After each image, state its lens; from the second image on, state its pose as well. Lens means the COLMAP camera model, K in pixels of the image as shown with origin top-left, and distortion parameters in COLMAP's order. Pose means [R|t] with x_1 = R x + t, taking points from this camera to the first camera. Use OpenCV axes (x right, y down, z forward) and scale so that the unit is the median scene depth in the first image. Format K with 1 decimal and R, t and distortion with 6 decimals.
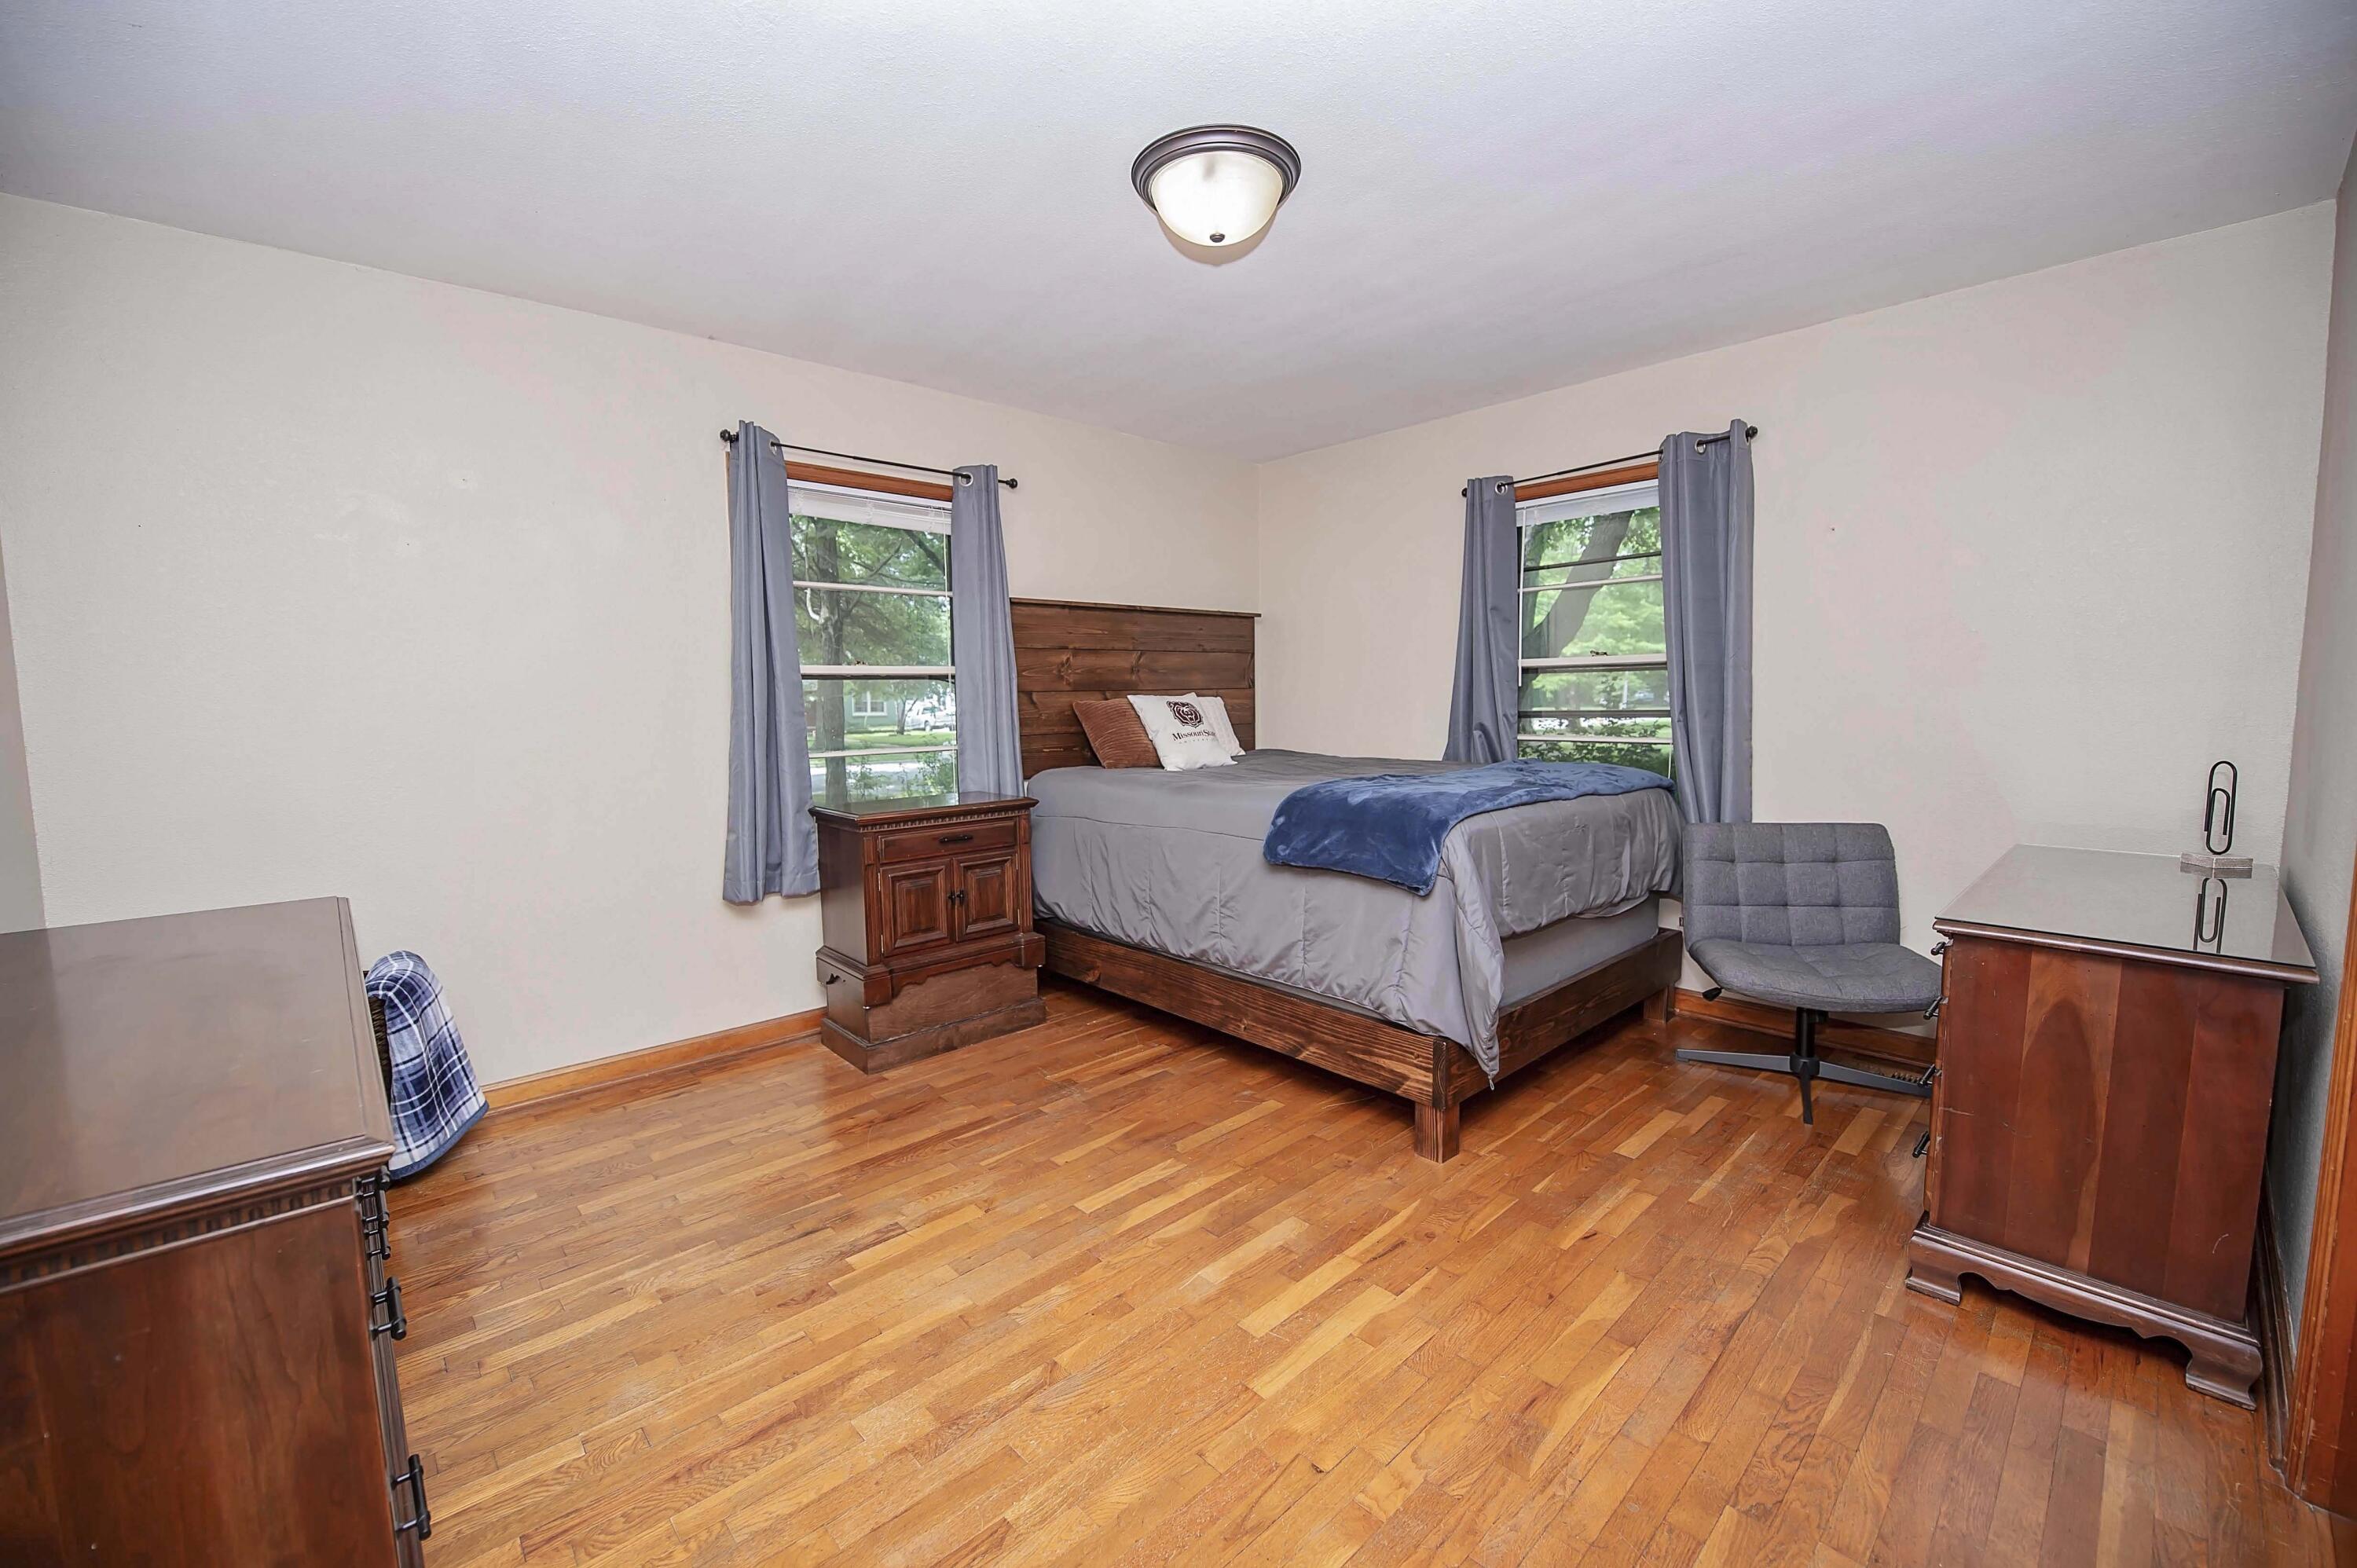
lens RADIAL K [[938.4, 0, 1171.6], [0, 938.4, 782.0], [0, 0, 1]] dist [-0.009705, -0.006112]
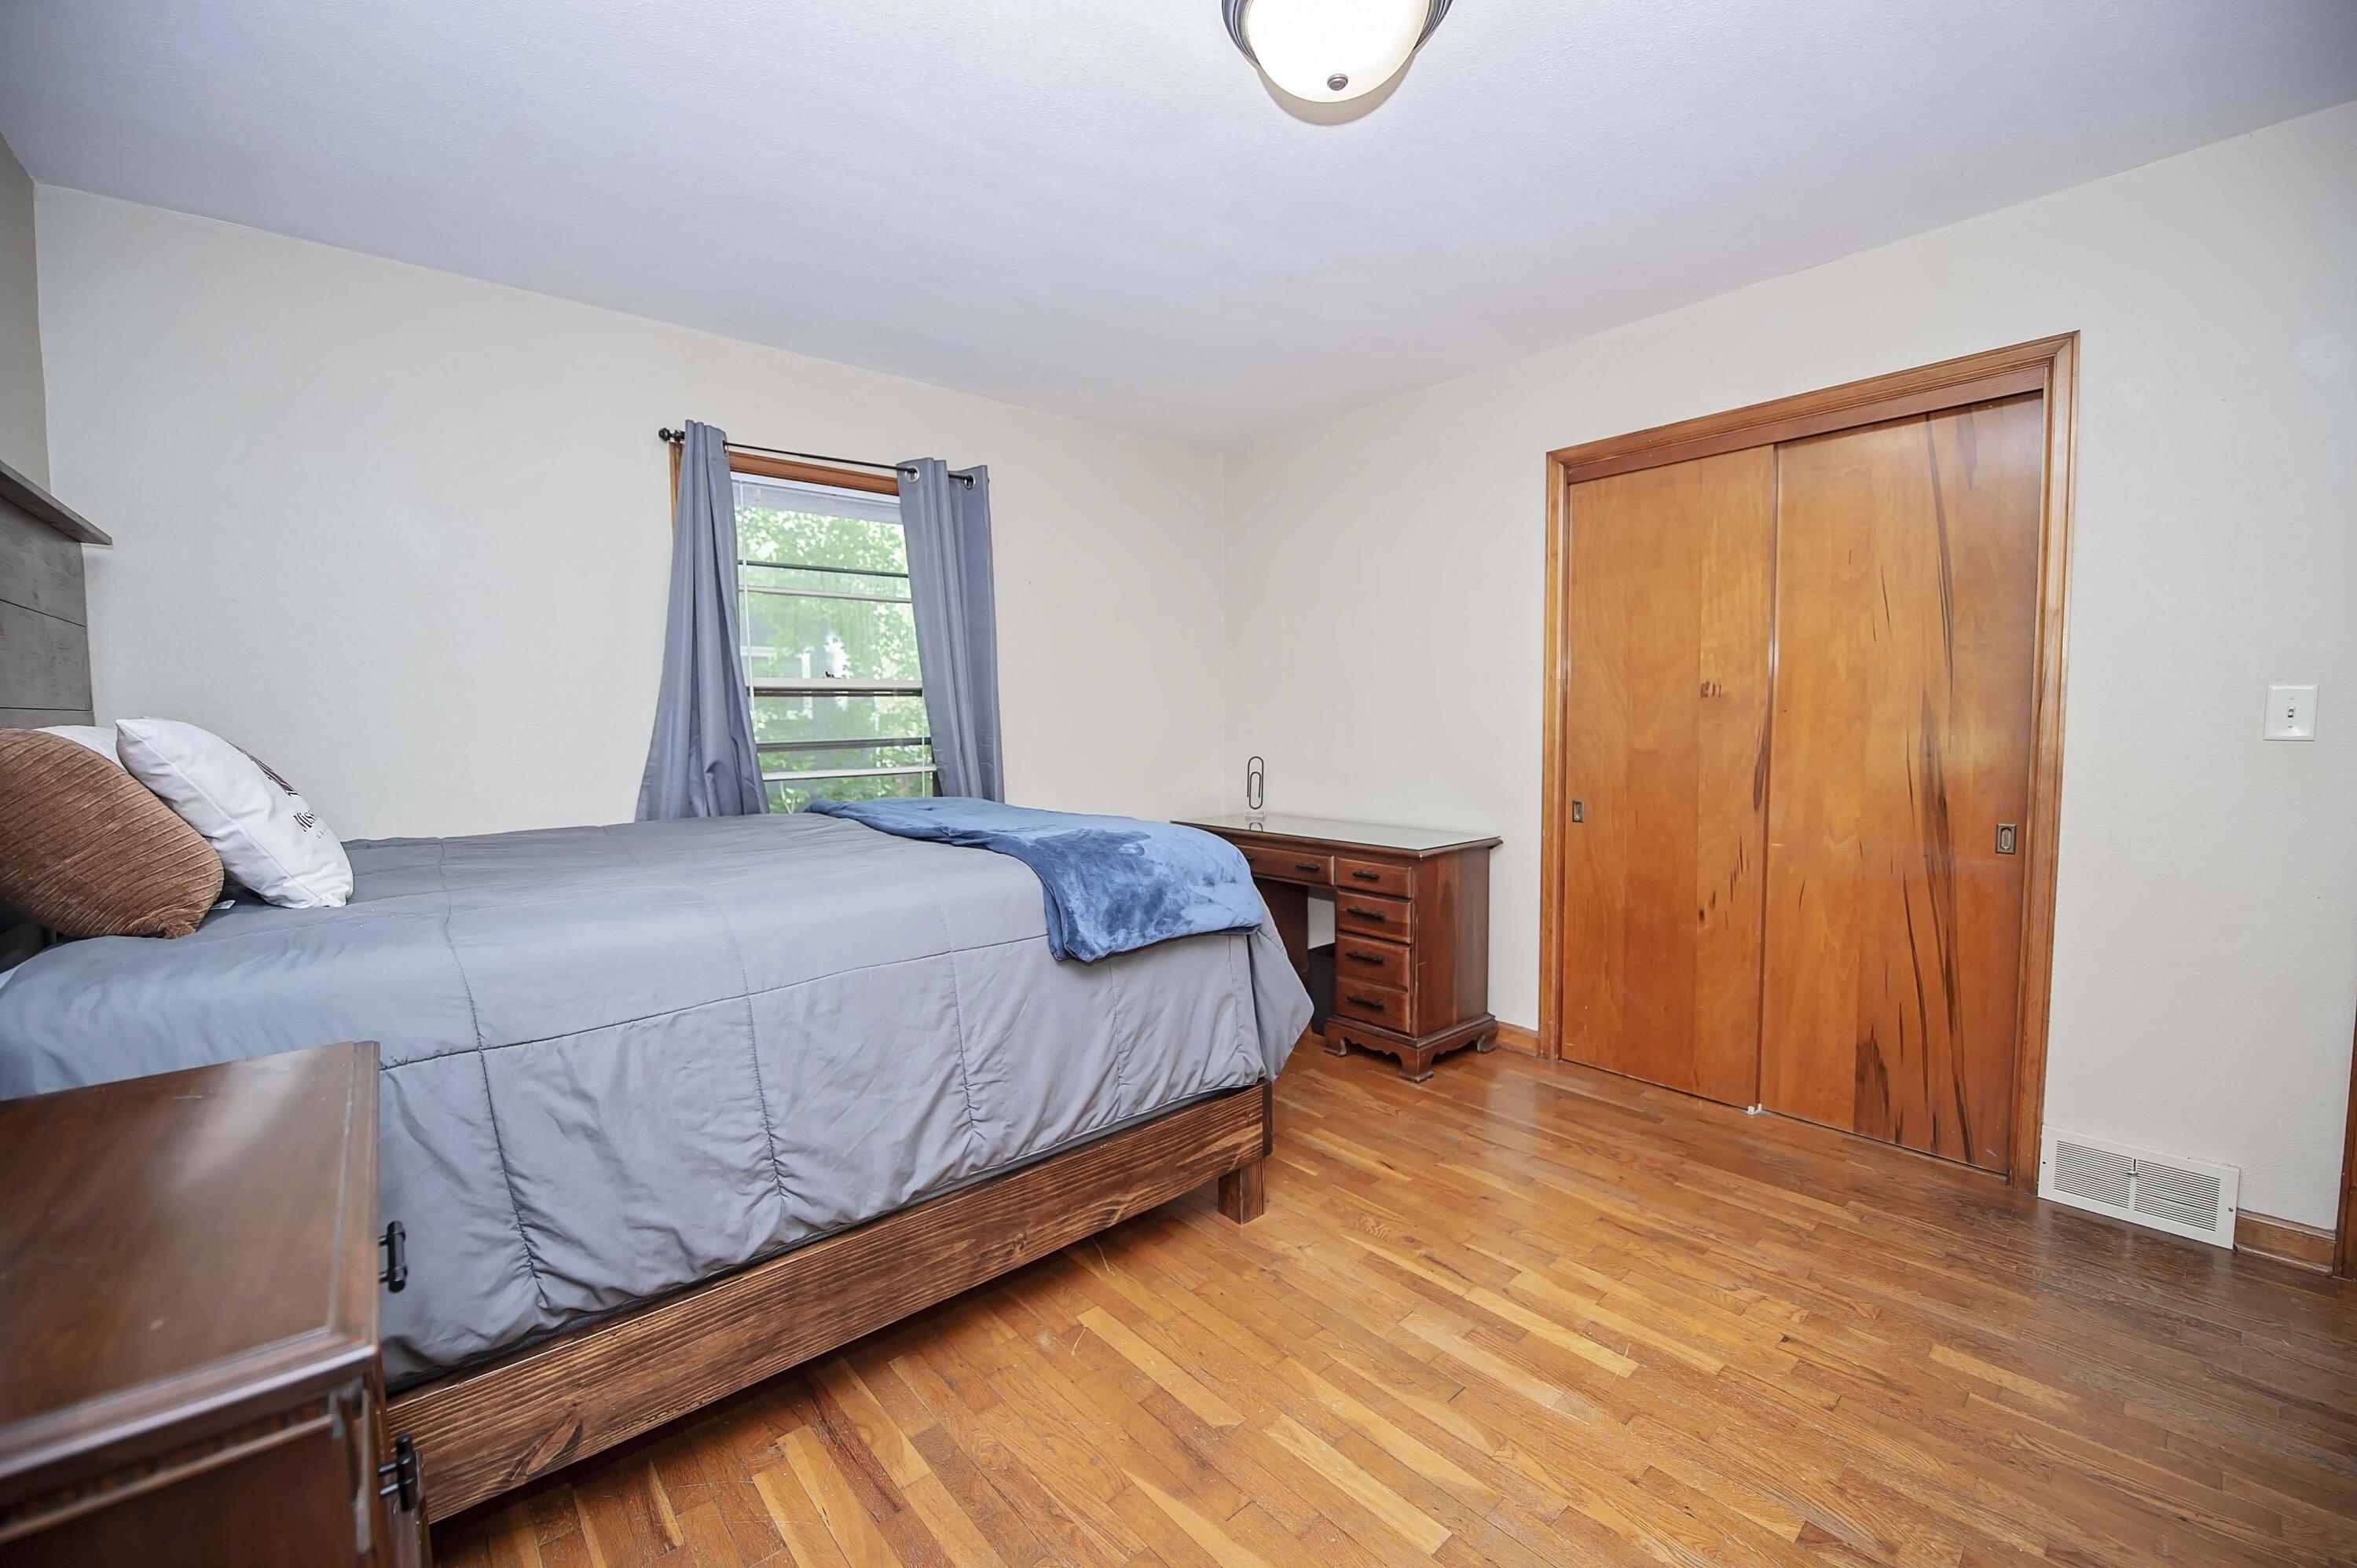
lens RADIAL K [[938.4, 0, 1171.6], [0, 938.4, 782.0], [0, 0, 1]] dist [-0.009705, -0.006112]
pose [[0.025343, -0.054373, 0.998199, -0.604989], [0.103551, 0.993291, 0.051476, -0.075063], [-0.994301, 0.102060, 0.030804, 0.989132]]
